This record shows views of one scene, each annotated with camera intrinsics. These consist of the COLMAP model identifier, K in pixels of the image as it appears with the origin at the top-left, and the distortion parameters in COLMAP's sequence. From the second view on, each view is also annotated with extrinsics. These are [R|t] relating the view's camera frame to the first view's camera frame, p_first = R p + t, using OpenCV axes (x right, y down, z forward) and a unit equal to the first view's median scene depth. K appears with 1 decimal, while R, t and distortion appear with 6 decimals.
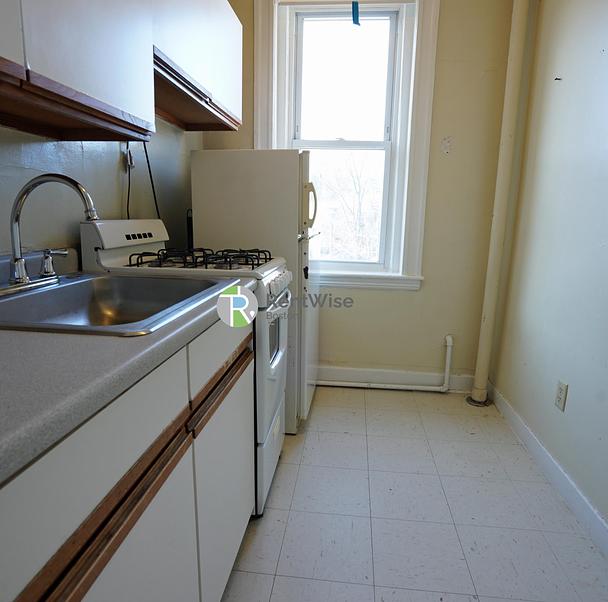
lens RADIAL K [[430.8, 0, 304.8], [0, 430.8, 300.3], [0, 0, 1]] dist [-0.061491, -0.011230]
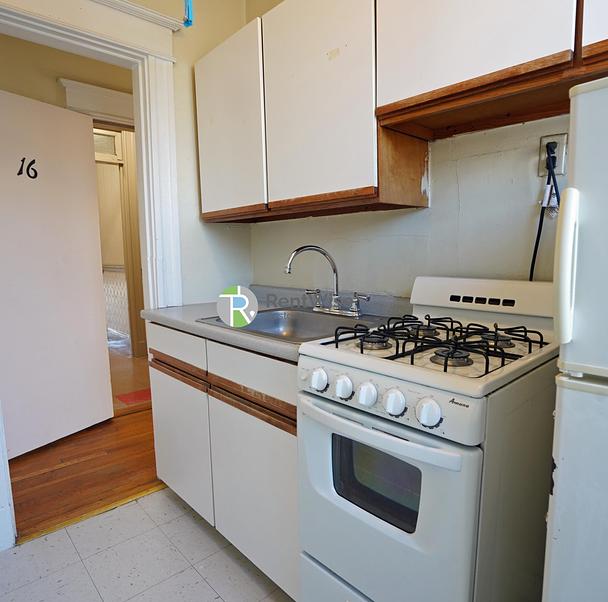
lens RADIAL K [[430.8, 0, 304.3], [0, 430.8, 301.0], [0, 0, 1]] dist [-0.061491, -0.011230]
pose [[-0.651778, 0.073733, -0.754817, 0.460036], [-0.151480, 0.962552, 0.224827, -0.290316], [0.743128, 0.260877, -0.616201, 1.289965]]
